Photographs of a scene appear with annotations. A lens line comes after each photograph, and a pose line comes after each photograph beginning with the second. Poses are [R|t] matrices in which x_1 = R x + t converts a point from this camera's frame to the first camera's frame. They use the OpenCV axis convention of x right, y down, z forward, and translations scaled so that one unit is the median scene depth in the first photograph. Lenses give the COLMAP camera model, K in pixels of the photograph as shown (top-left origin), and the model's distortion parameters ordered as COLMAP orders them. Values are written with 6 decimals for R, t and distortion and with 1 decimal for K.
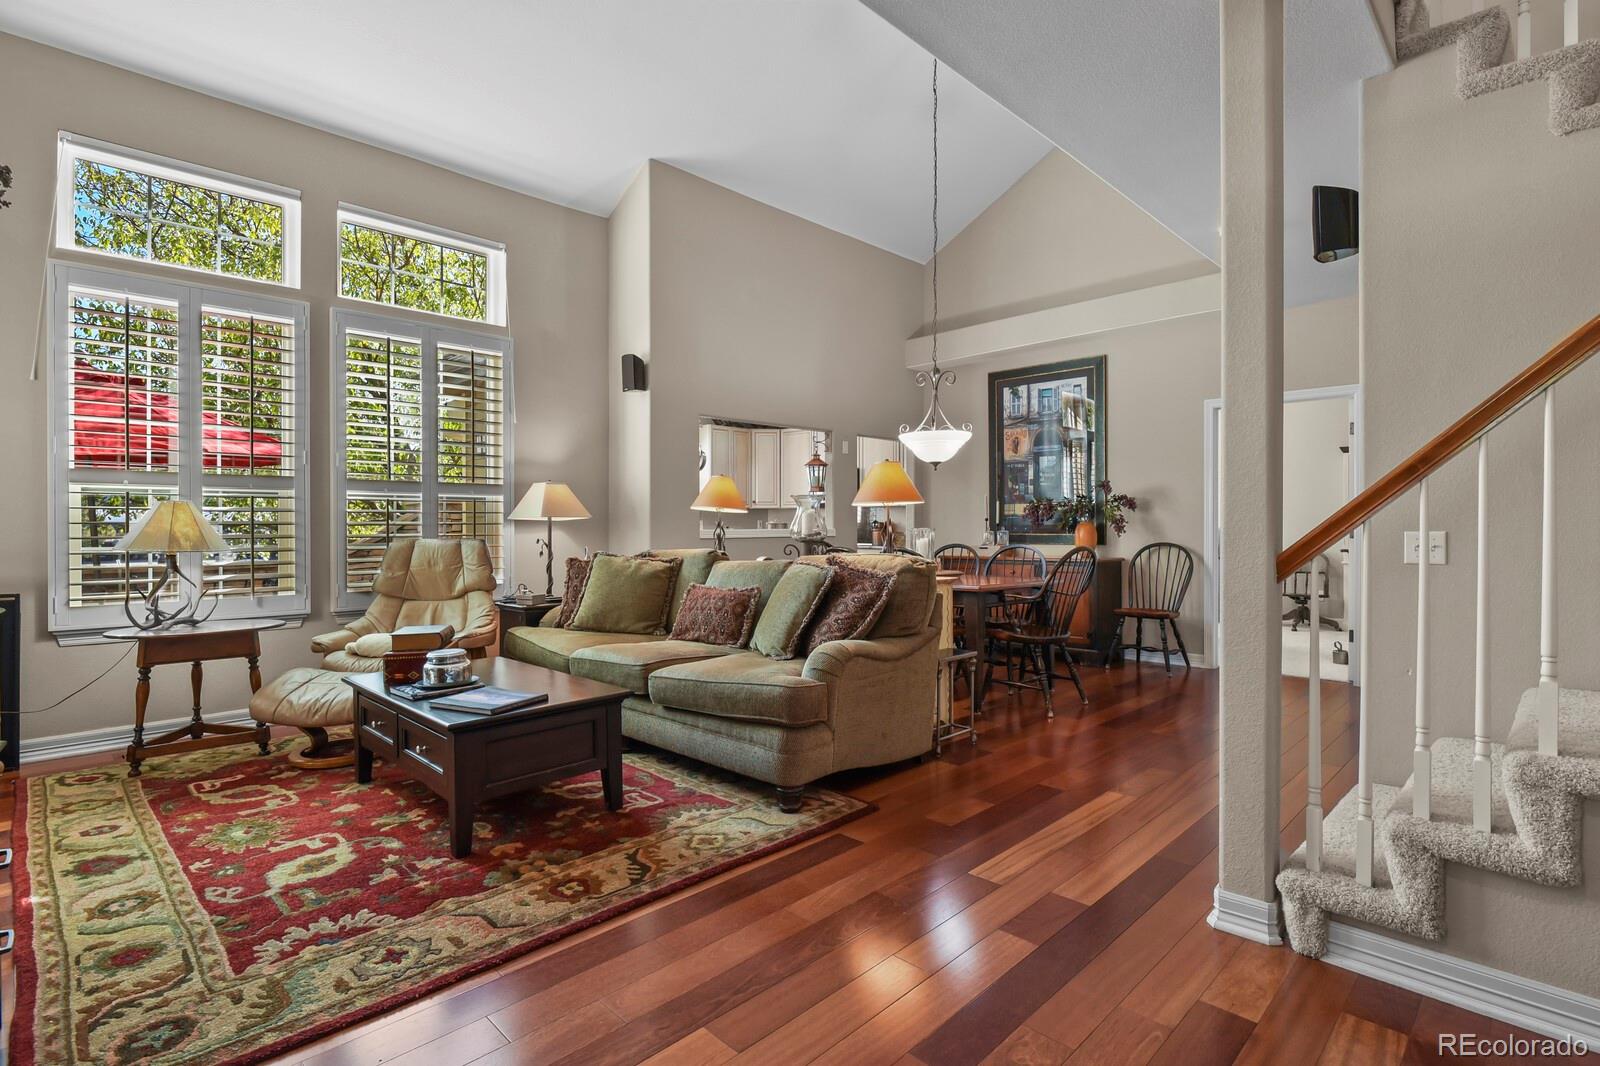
lens RADIAL K [[776.5, 0, 807.8], [0, 776.5, 529.6], [0, 0, 1]] dist [-0.001971, -0.005635]
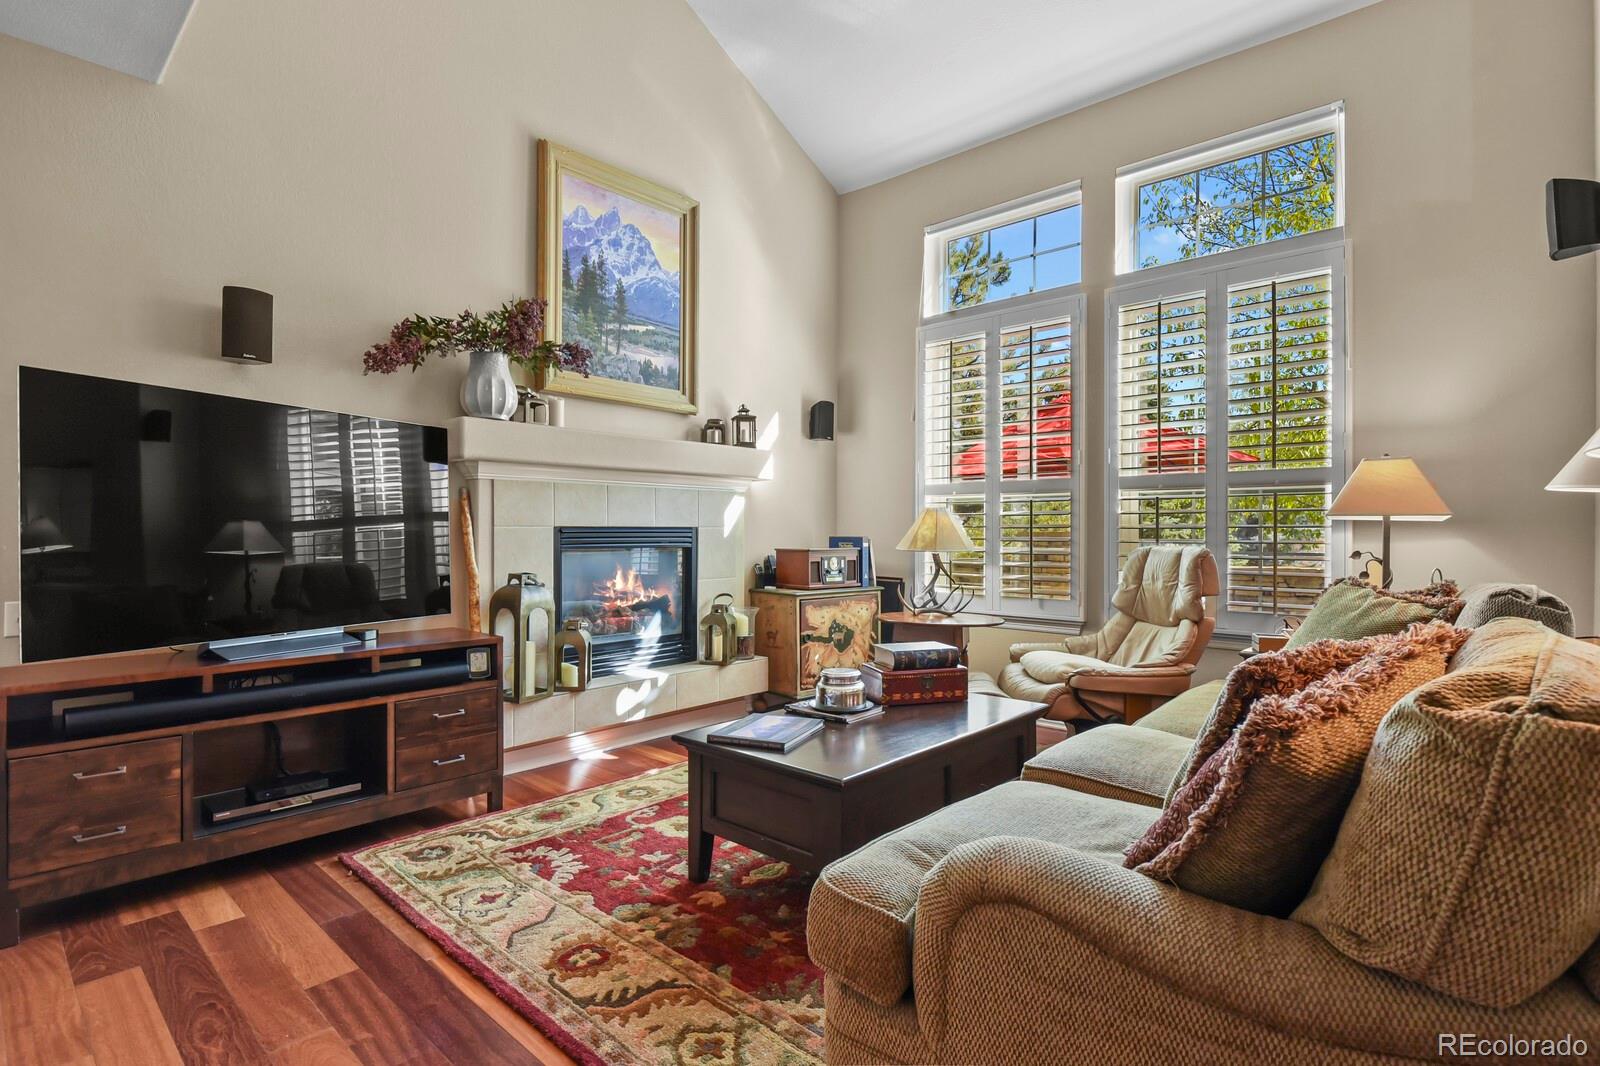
lens RADIAL K [[776.5, 0, 809.2], [0, 776.5, 528.1], [0, 0, 1]] dist [-0.001971, -0.005635]
pose [[0.050541, 0.002020, -0.998720, 0.587227], [-0.006693, 0.999976, 0.001684, -0.011677], [0.998700, 0.006599, 0.050553, 1.271526]]
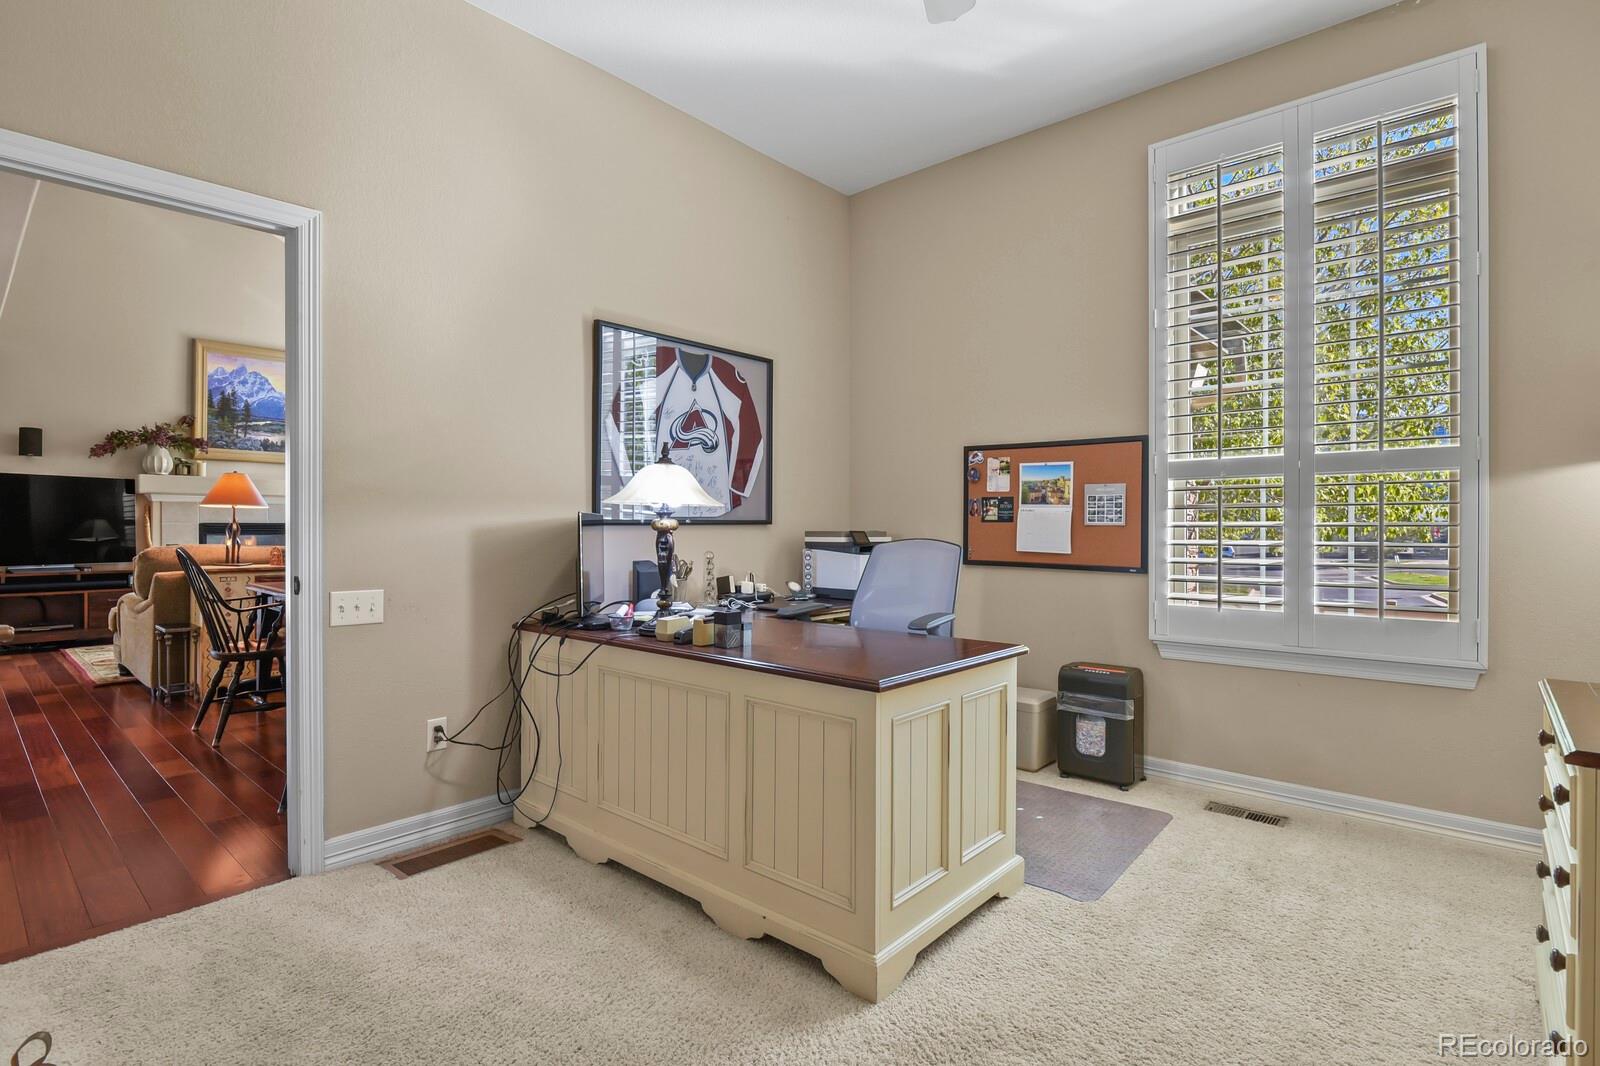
lens RADIAL K [[776.5, 0, 806.3], [0, 776.5, 528.7], [0, 0, 1]] dist [-0.001971, -0.005635]
pose [[0.055162, 0.008068, -0.998445, 0.897002], [-0.006298, 0.999950, 0.007732, -0.014196], [0.998458, 0.005862, 0.055210, 1.602033]]
